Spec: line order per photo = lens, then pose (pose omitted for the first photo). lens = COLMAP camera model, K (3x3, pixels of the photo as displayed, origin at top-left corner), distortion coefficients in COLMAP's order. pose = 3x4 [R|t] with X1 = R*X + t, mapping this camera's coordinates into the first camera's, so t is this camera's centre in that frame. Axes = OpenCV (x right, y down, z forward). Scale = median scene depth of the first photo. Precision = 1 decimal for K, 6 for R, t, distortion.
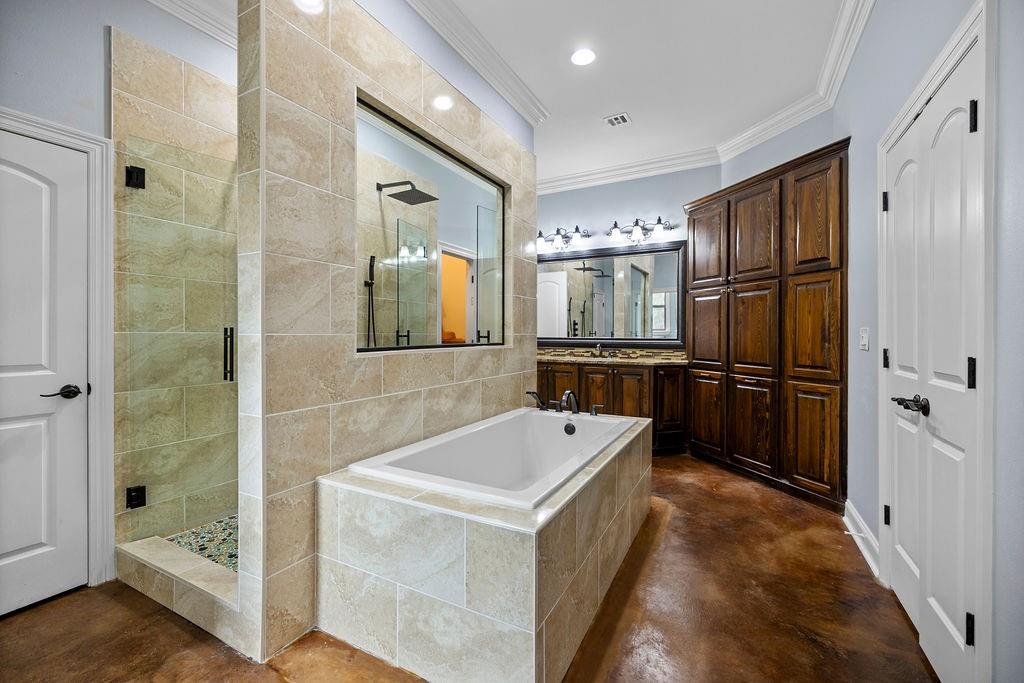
lens RADIAL K [[431.8, 0, 510.7], [0, 431.8, 337.9], [0, 0, 1]] dist [-0.002056, -0.000671]
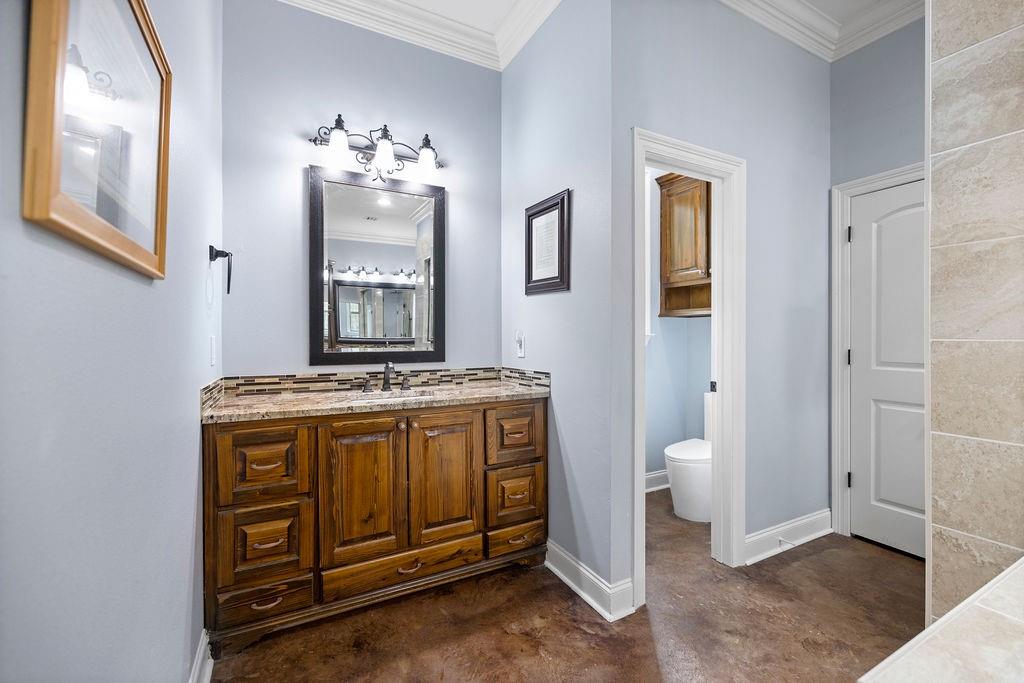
lens RADIAL K [[431.8, 0, 509.5], [0, 431.8, 339.3], [0, 0, 1]] dist [-0.002056, -0.000671]
pose [[-0.552606, 0.009749, -0.833386, 0.452769], [-0.000350, 0.999929, 0.011930, -0.013808], [0.833443, 0.006884, -0.552563, 0.531231]]
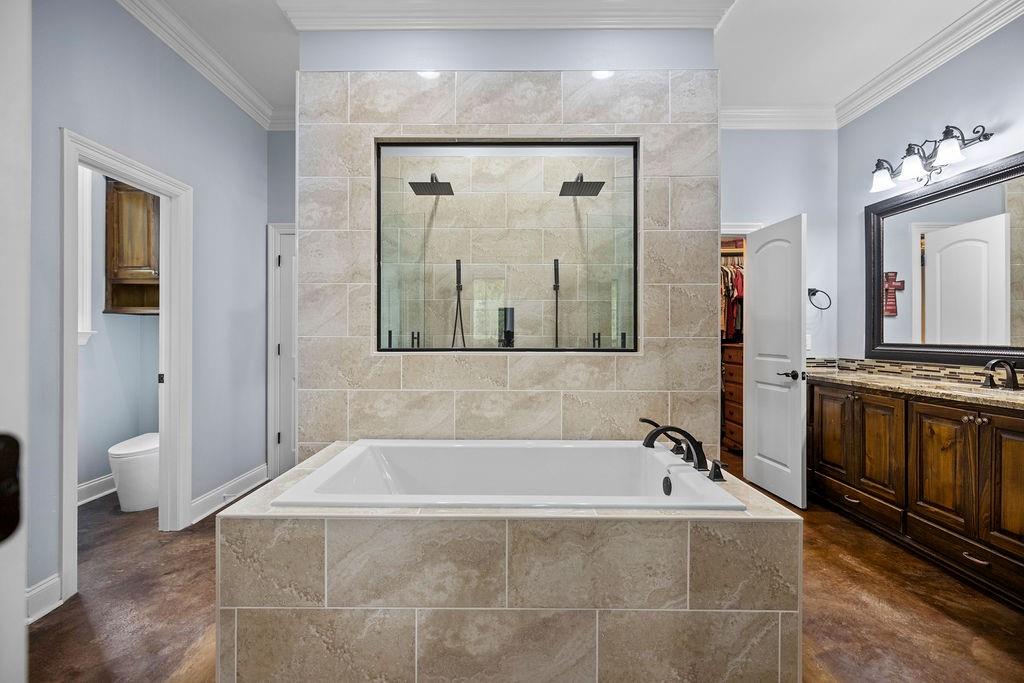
lens RADIAL K [[431.8, 0, 507.6], [0, 431.8, 337.8], [0, 0, 1]] dist [-0.002056, -0.000671]
pose [[0.464596, 0.006772, -0.885497, 0.792730], [-0.010944, 0.999938, 0.001905, -0.010393], [0.885455, 0.008806, 0.464641, 0.657085]]
